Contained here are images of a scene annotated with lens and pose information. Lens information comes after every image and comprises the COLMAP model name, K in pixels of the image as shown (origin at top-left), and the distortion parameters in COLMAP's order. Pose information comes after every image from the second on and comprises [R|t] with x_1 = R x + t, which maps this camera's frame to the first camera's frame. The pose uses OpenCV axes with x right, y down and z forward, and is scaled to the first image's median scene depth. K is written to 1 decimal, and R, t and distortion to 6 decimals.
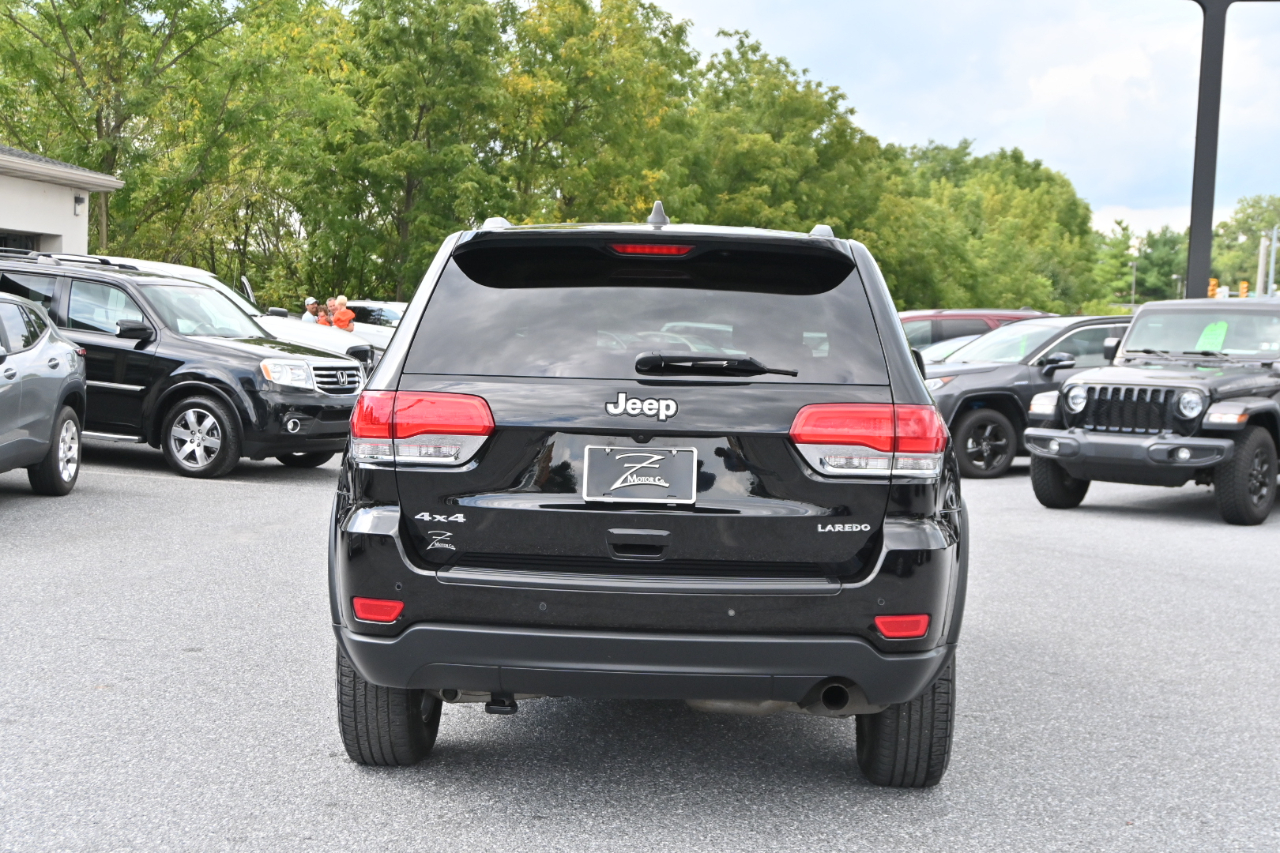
lens RADIAL K [[2452.9, 0, 638.6], [0, 2452.9, 425.9], [0, 0, 1]] dist [0.023180, 0.000000]
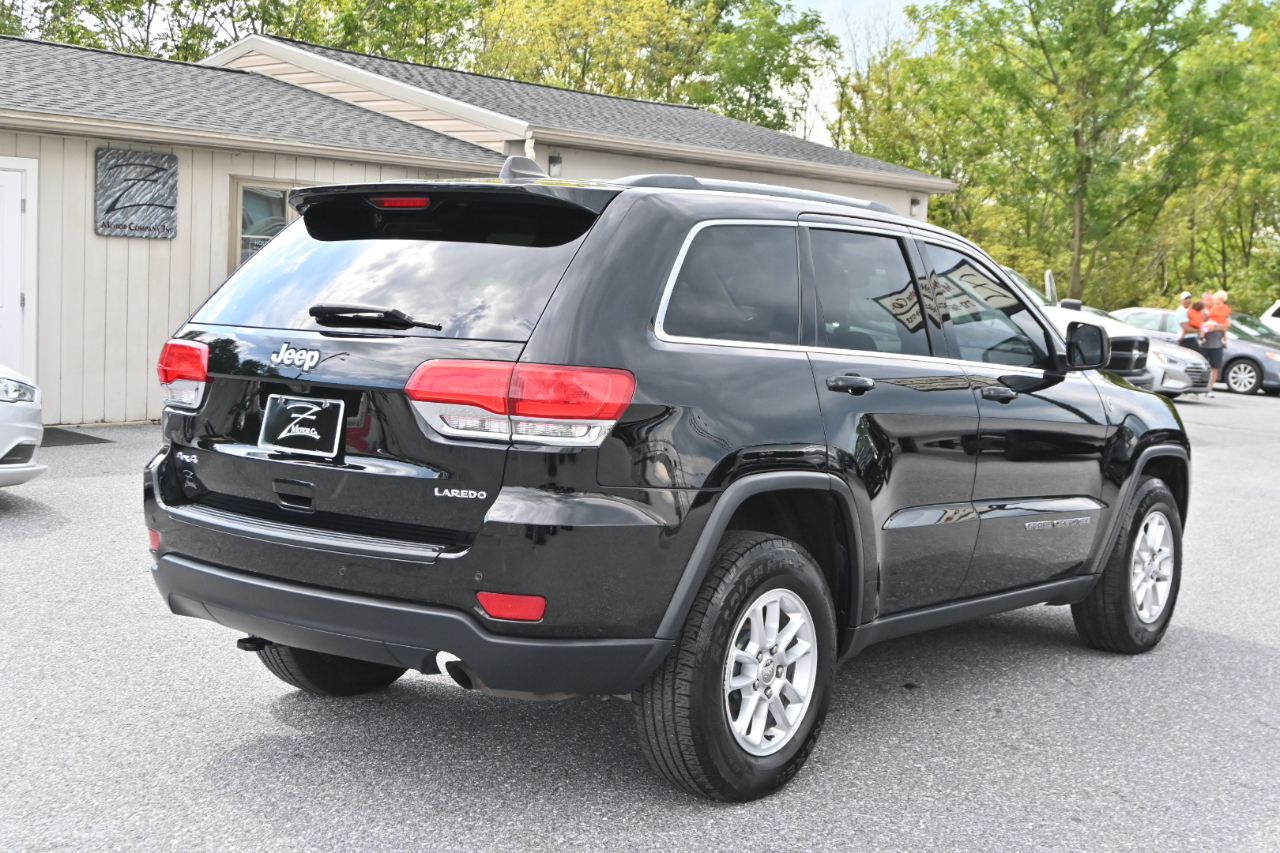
lens RADIAL K [[2075.6, 0, 636.4], [0, 2075.6, 425.1], [0, 0, 1]] dist [0.036709, 0.000000]
pose [[0.733304, 0.045088, -0.678404, 0.650603], [-0.047006, 0.998773, 0.015571, 0.000173], [0.678274, 0.020470, 0.734524, 0.456178]]
